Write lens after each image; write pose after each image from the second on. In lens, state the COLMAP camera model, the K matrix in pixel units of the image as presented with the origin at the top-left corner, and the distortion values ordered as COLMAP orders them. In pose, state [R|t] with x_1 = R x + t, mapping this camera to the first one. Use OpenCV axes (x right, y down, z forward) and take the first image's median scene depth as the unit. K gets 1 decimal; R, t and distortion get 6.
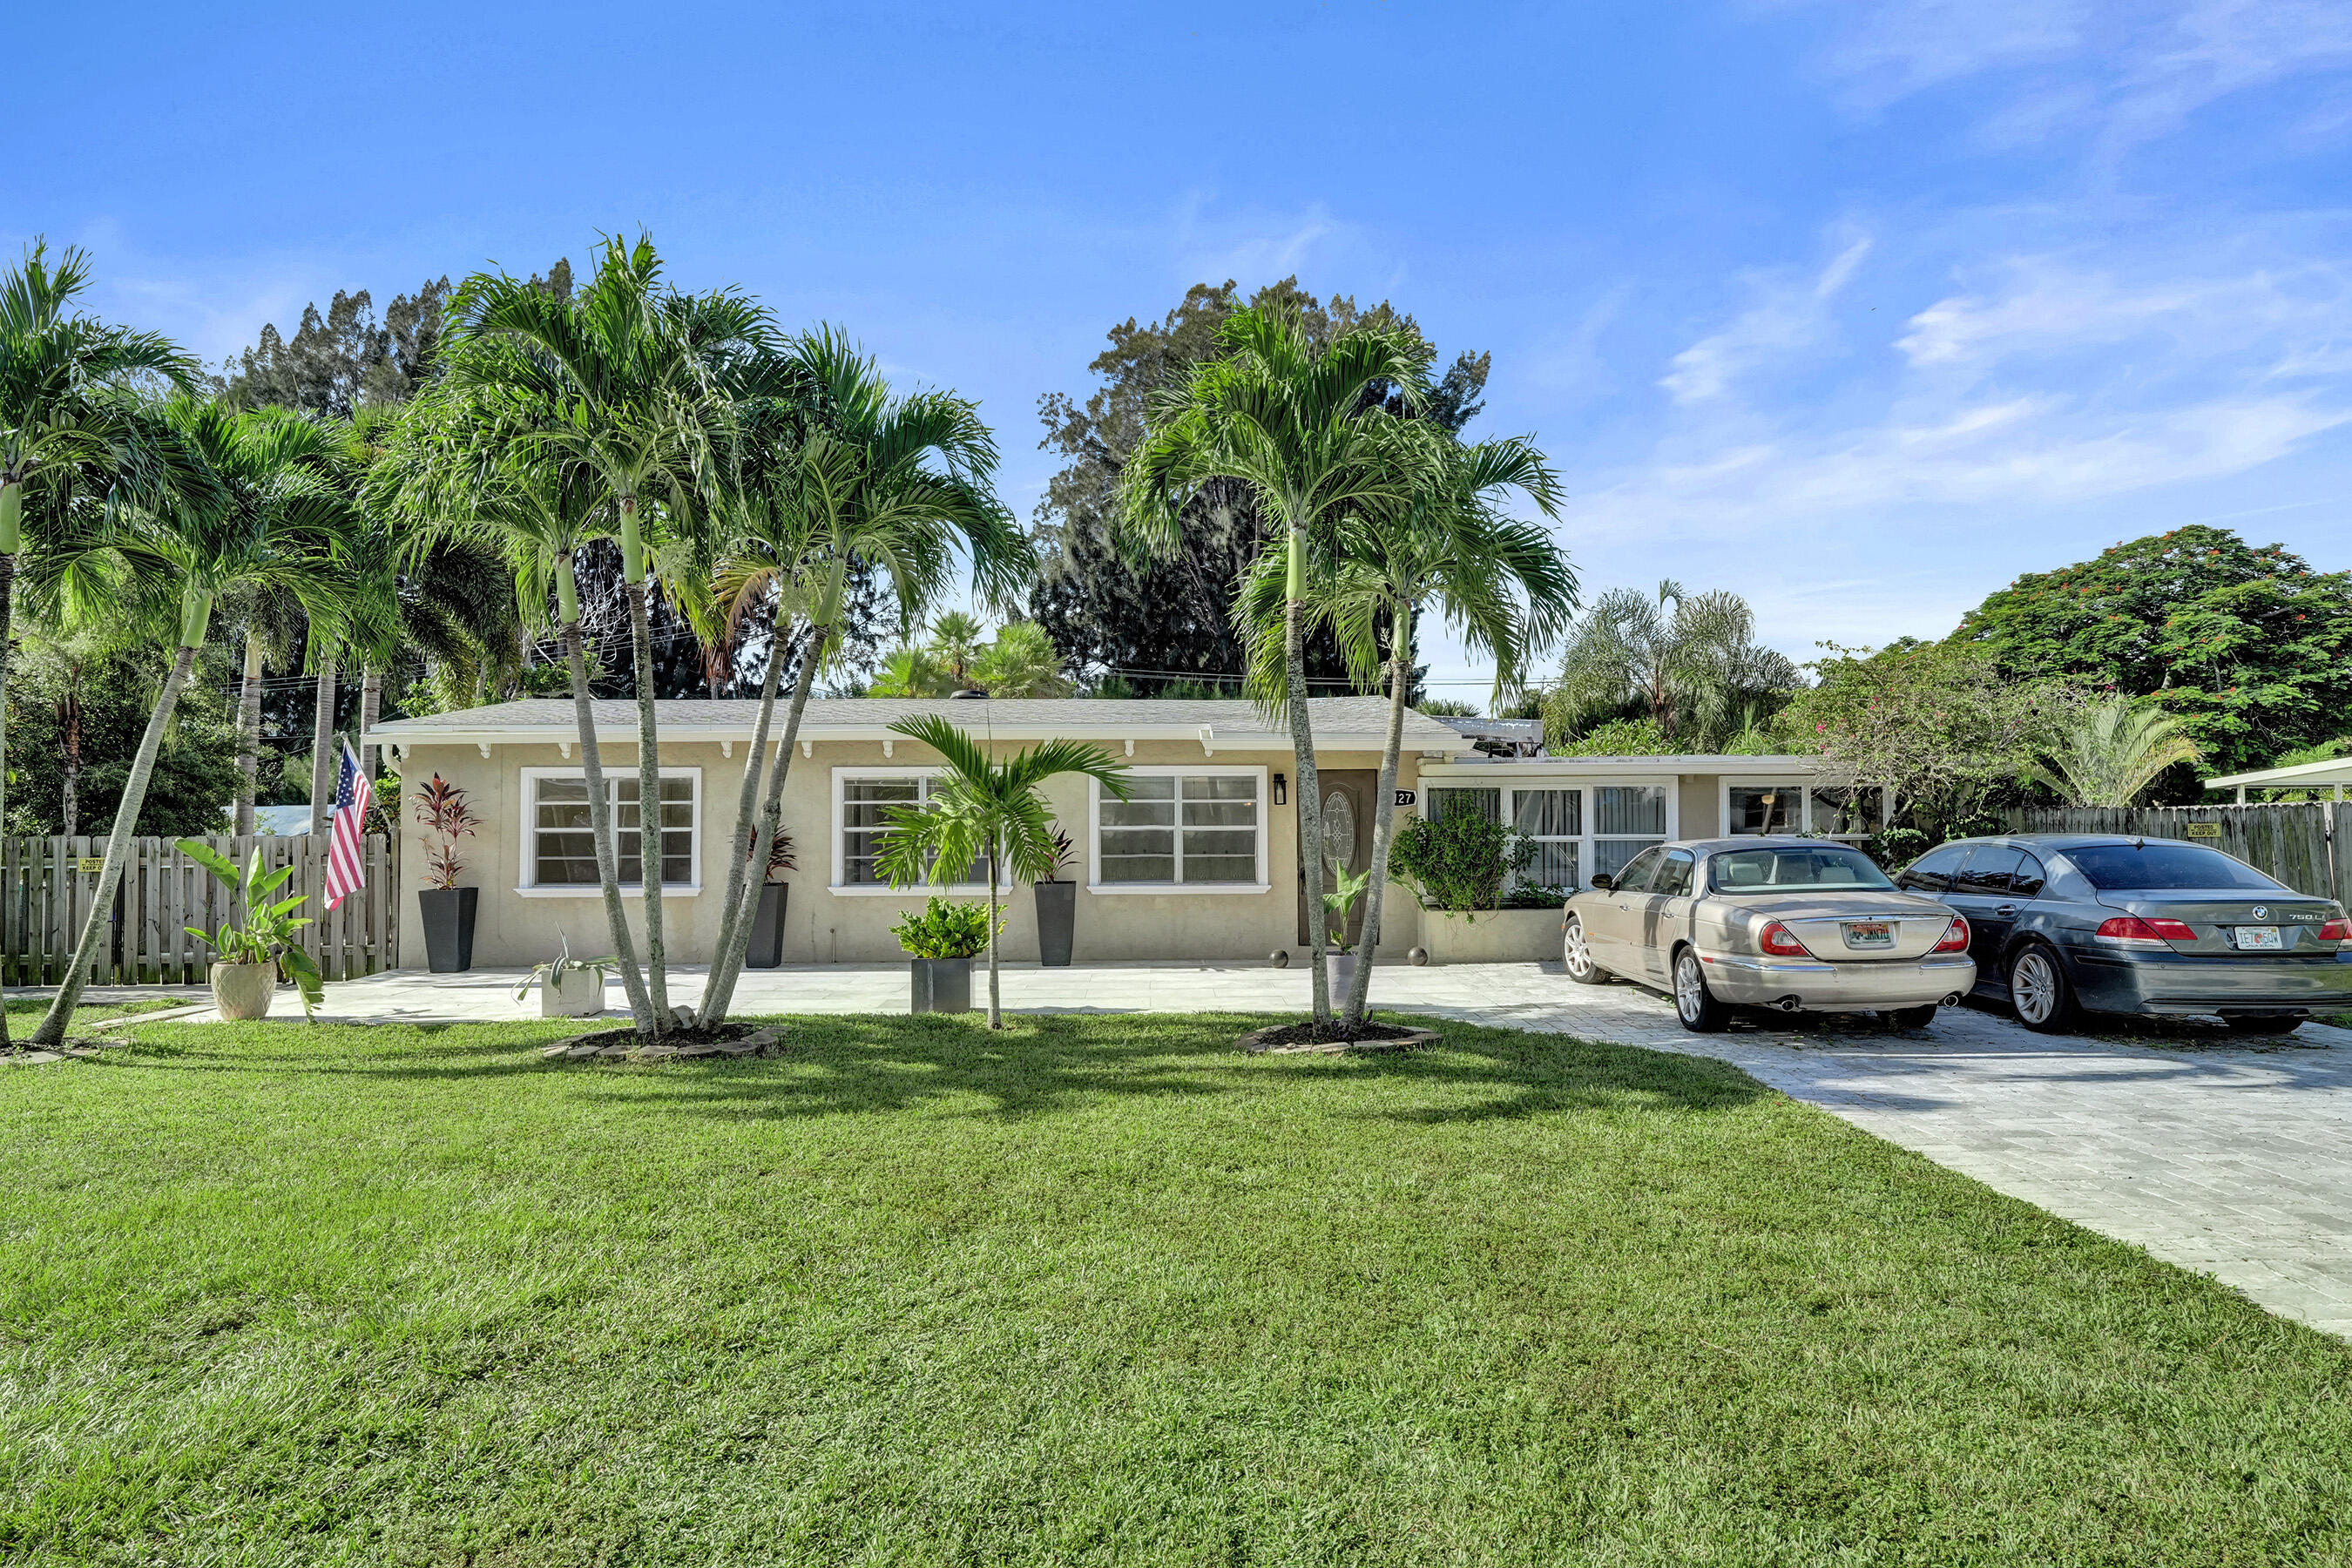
lens RADIAL K [[1420.3, 0, 1167.8], [0, 1420.3, 841.0], [0, 0, 1]] dist [-0.001002, -0.000072]
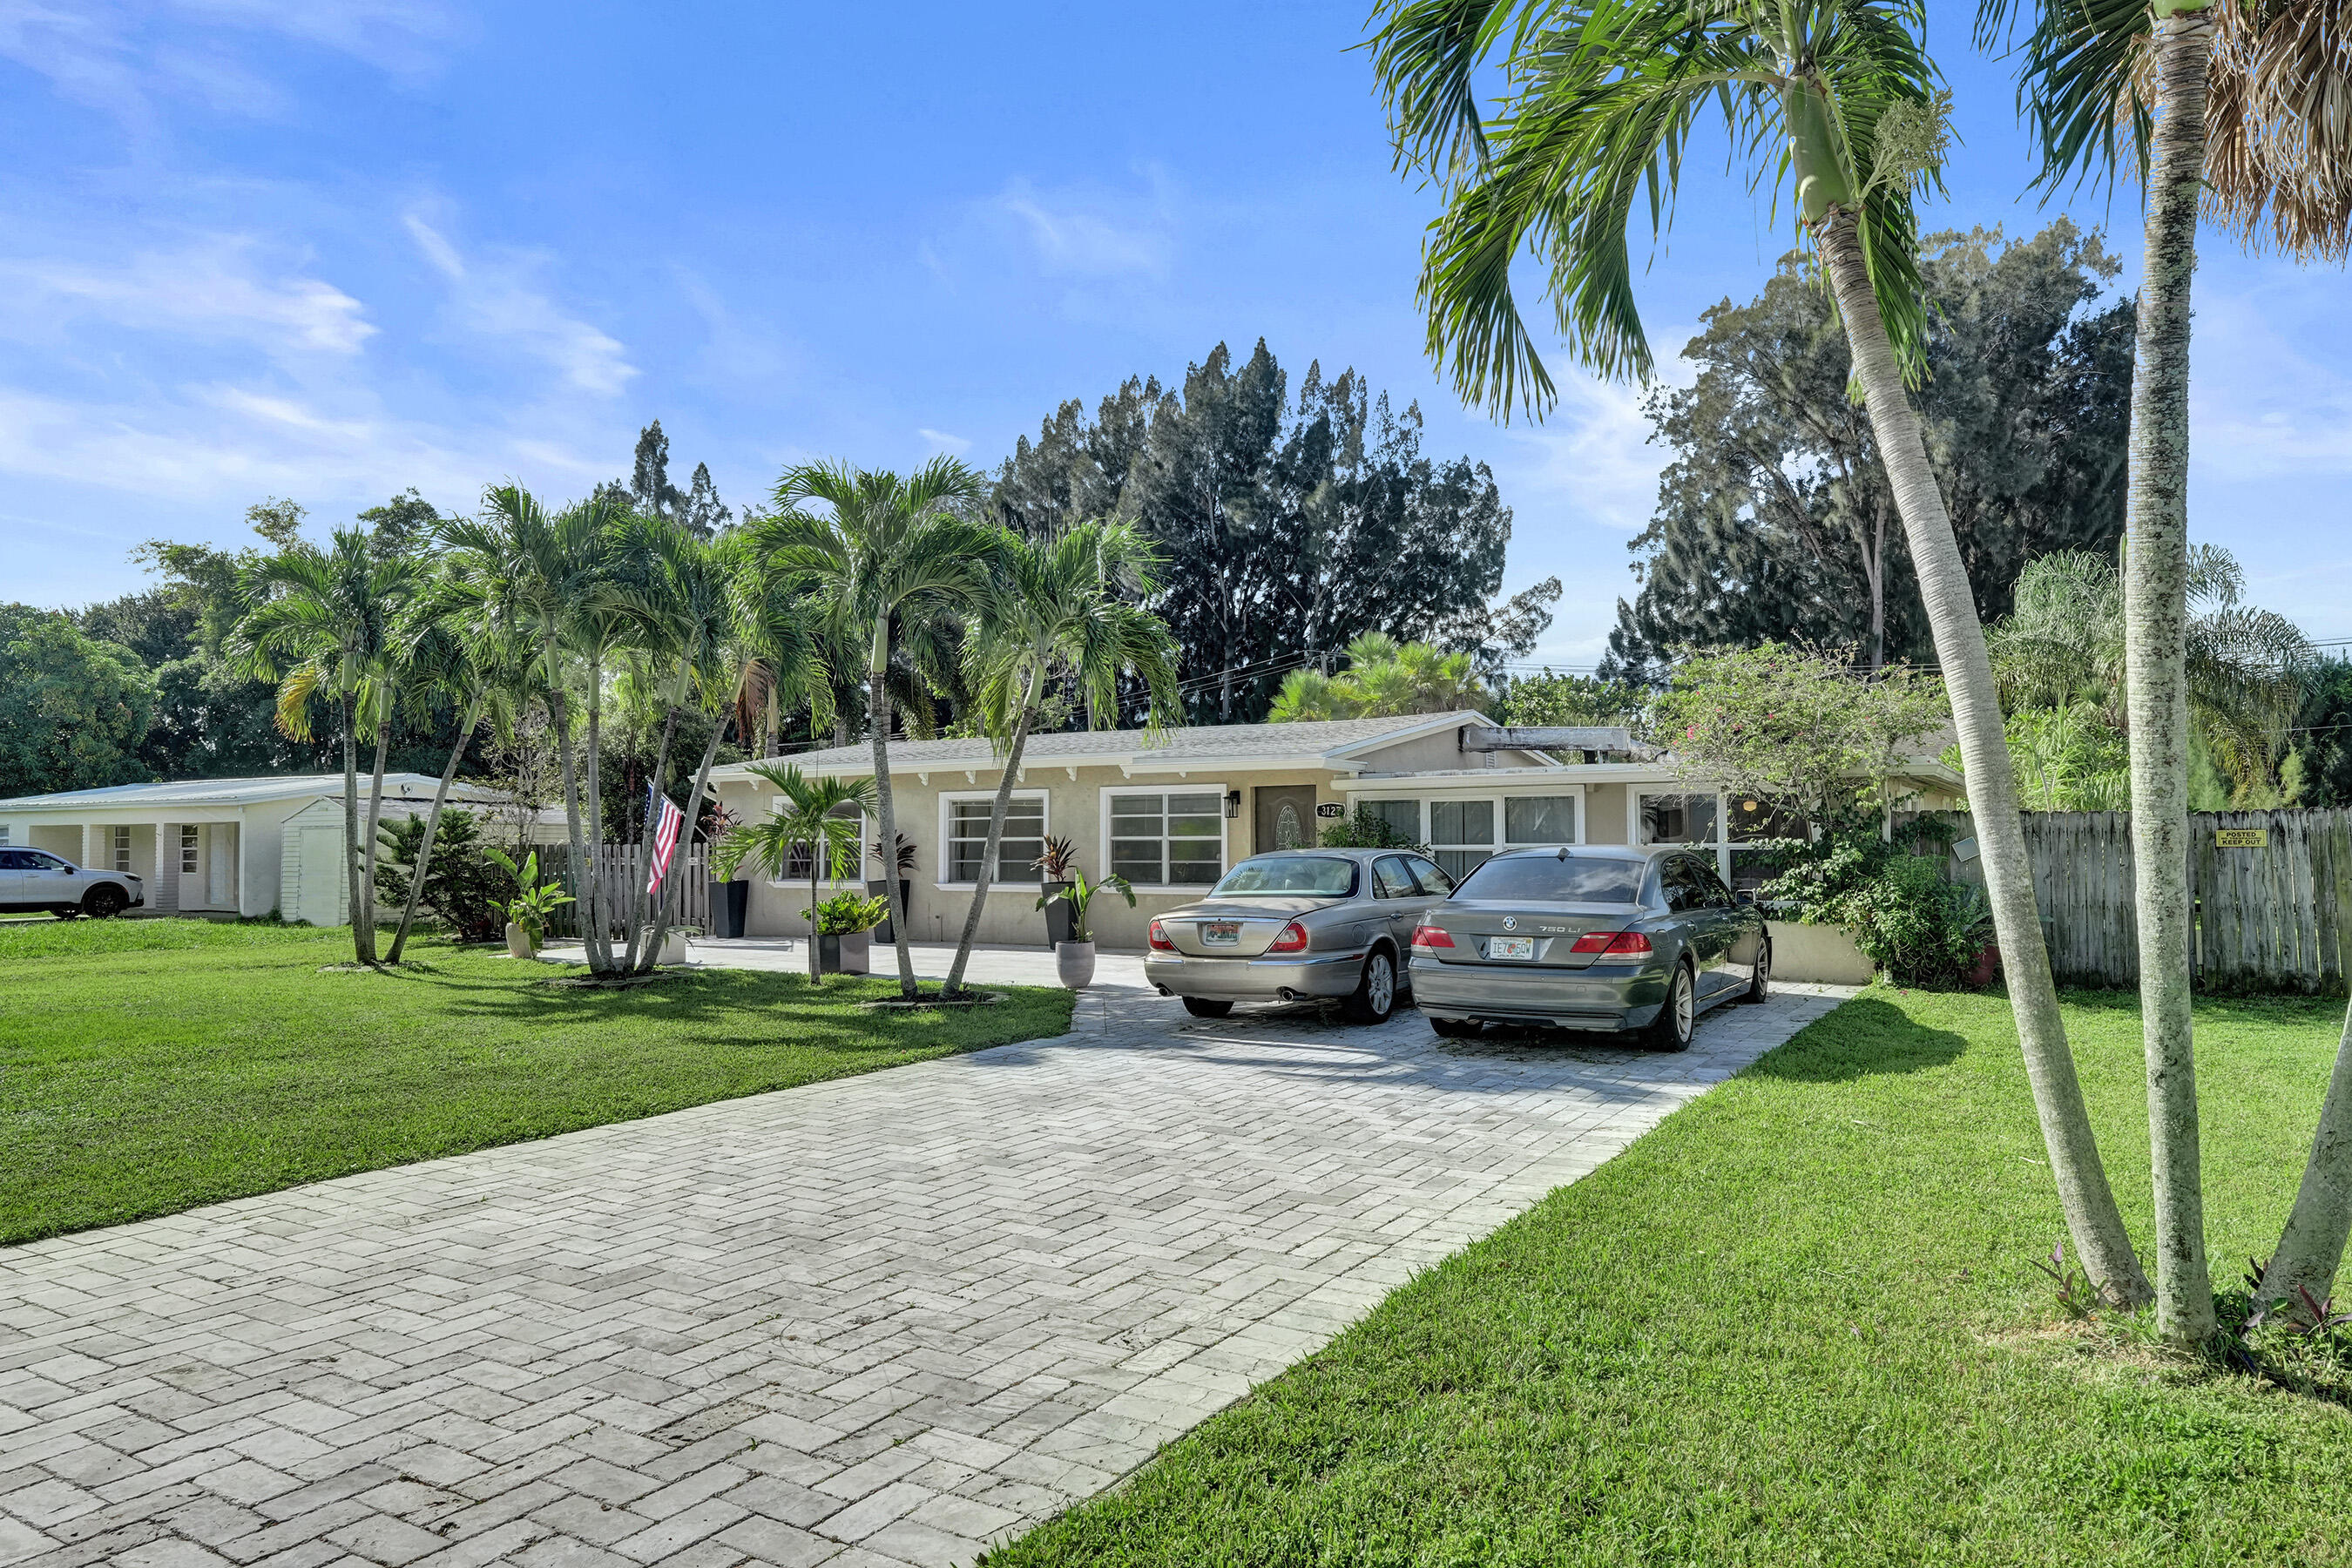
lens RADIAL K [[1420.3, 0, 1167.8], [0, 1420.3, 841.0], [0, 0, 1]] dist [-0.001002, -0.000072]
pose [[0.848383, -0.000656, -0.529383, 0.621686], [-0.001655, 0.999991, -0.003892, -0.002335], [0.529381, 0.004178, 0.848374, 0.004348]]
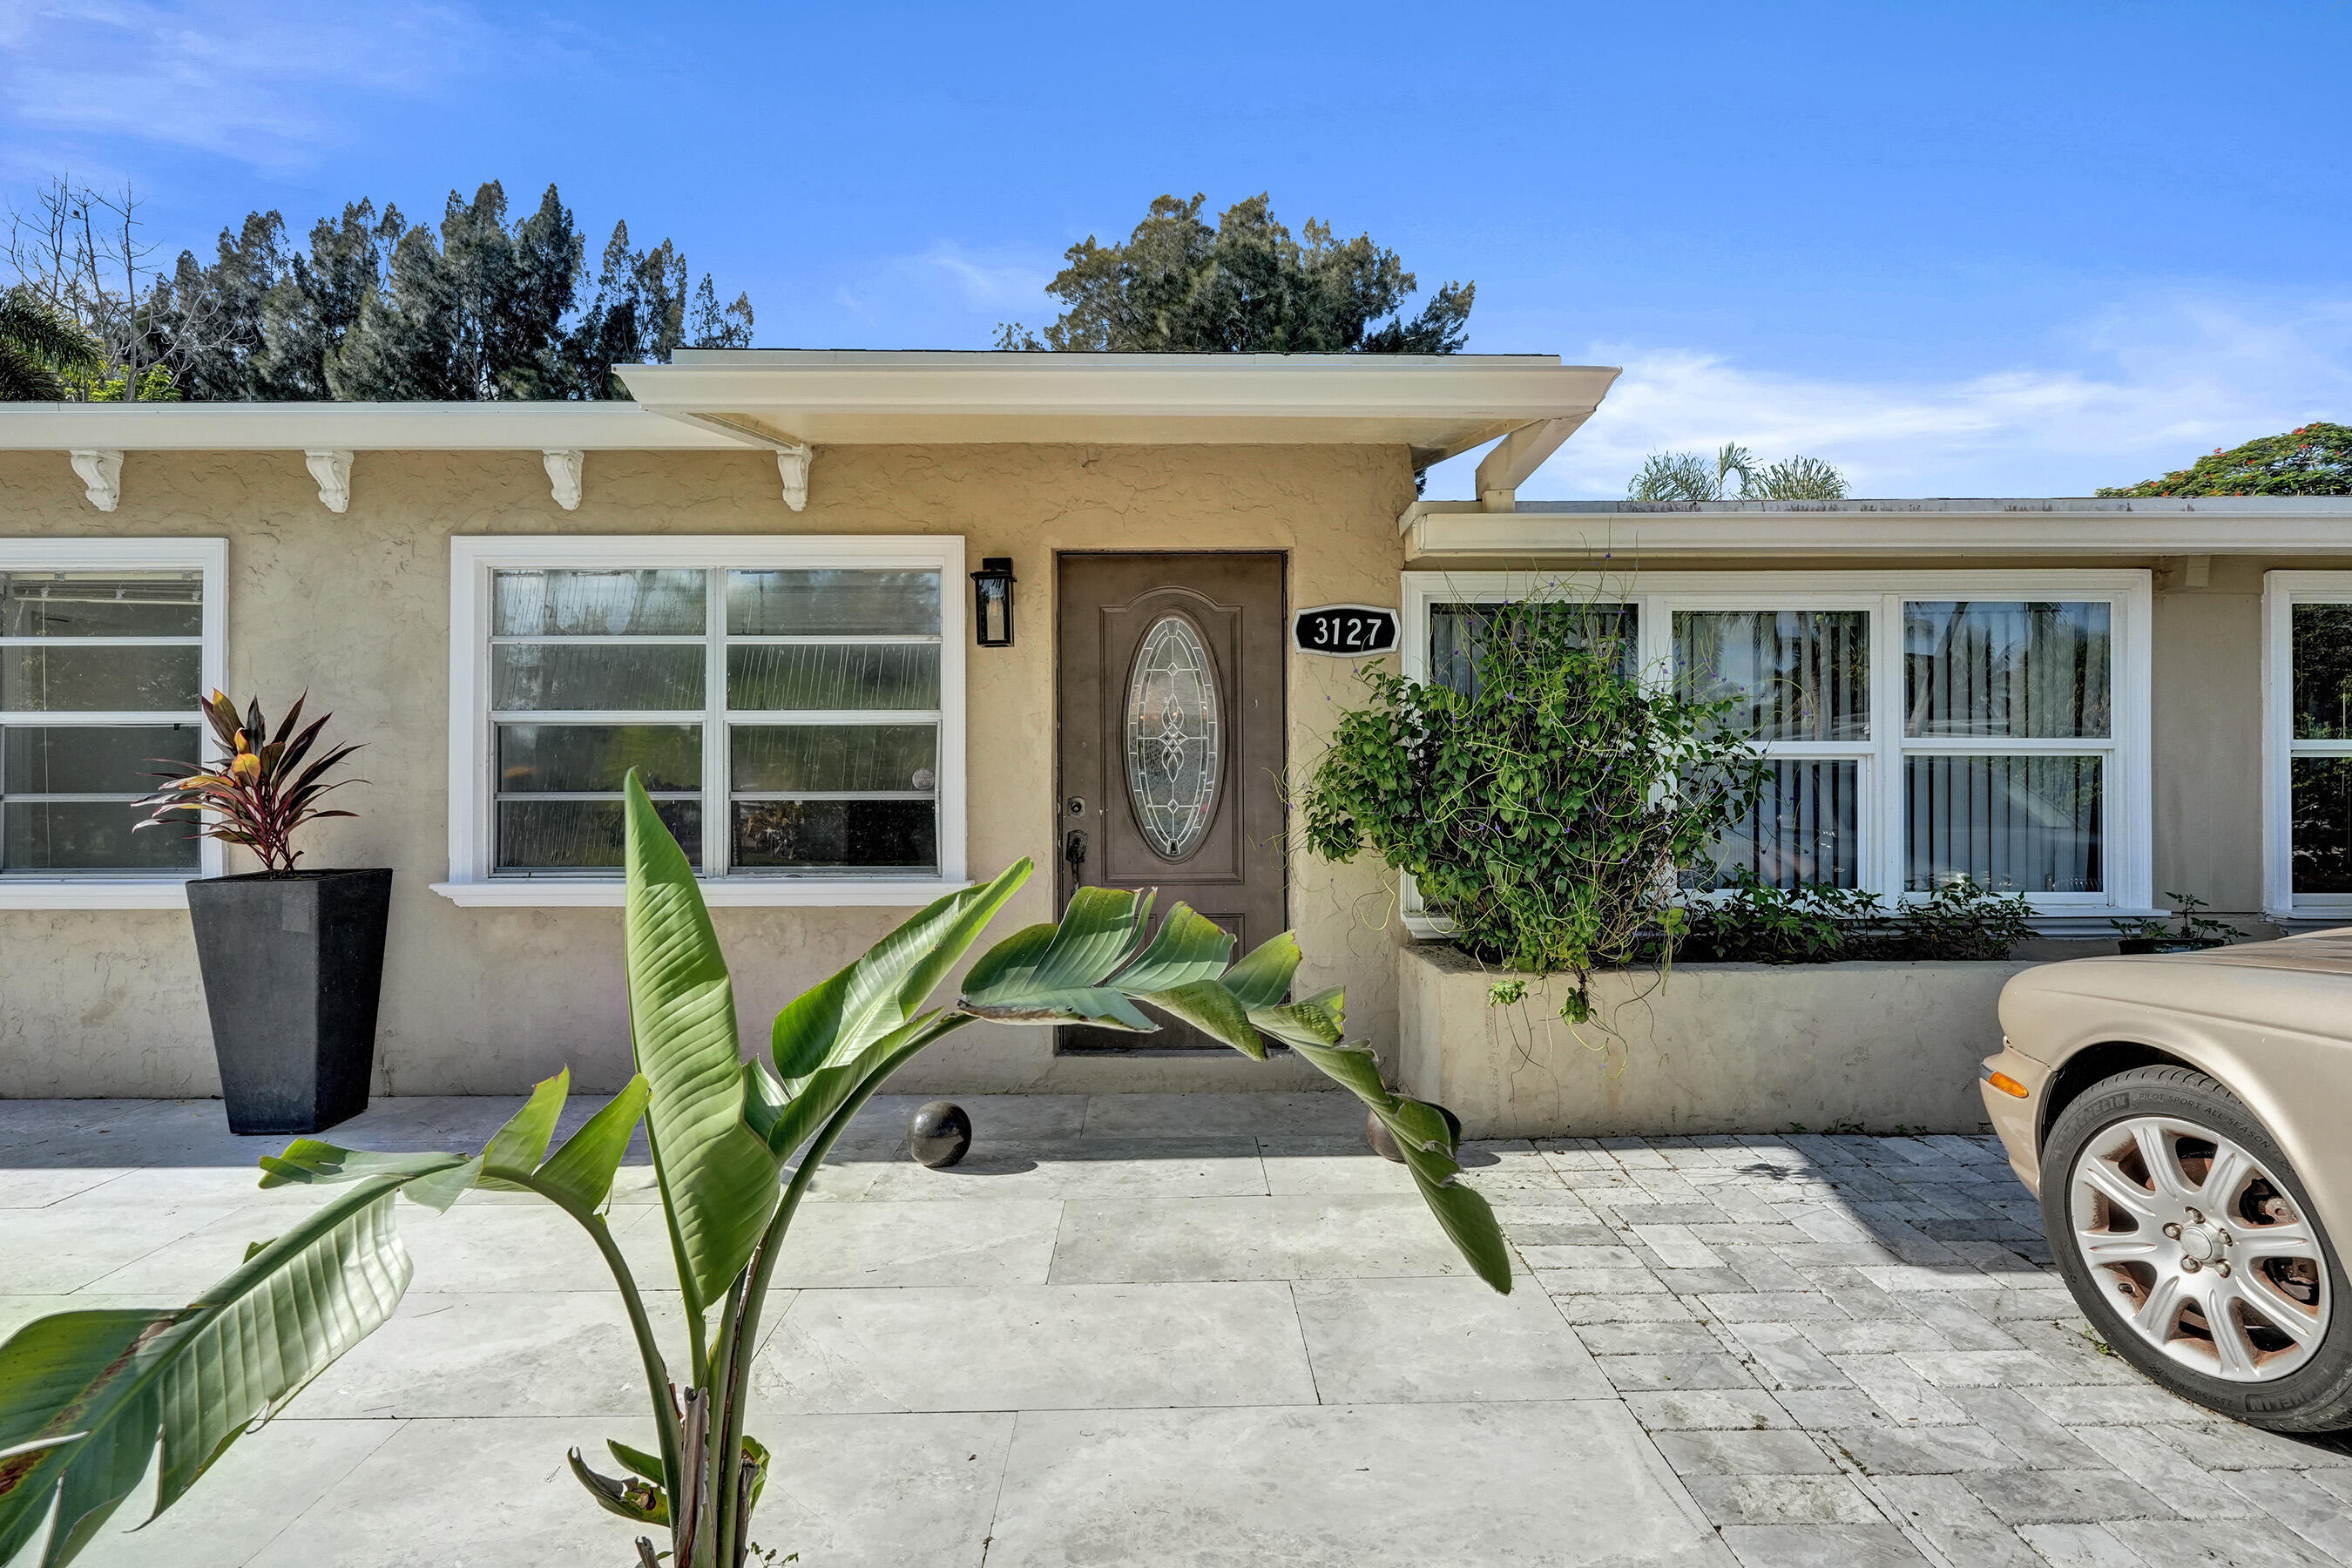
lens RADIAL K [[1262.2, 0, 1182.0], [0, 1262.2, 798.4], [0, 0, 1]] dist [-0.000694, 0.000694]
pose [[0.999980, 0.002266, 0.005822, 0.118372], [-0.002244, 0.999990, -0.003832, 0.011724], [-0.005831, 0.003819, 0.999976, 0.678918]]
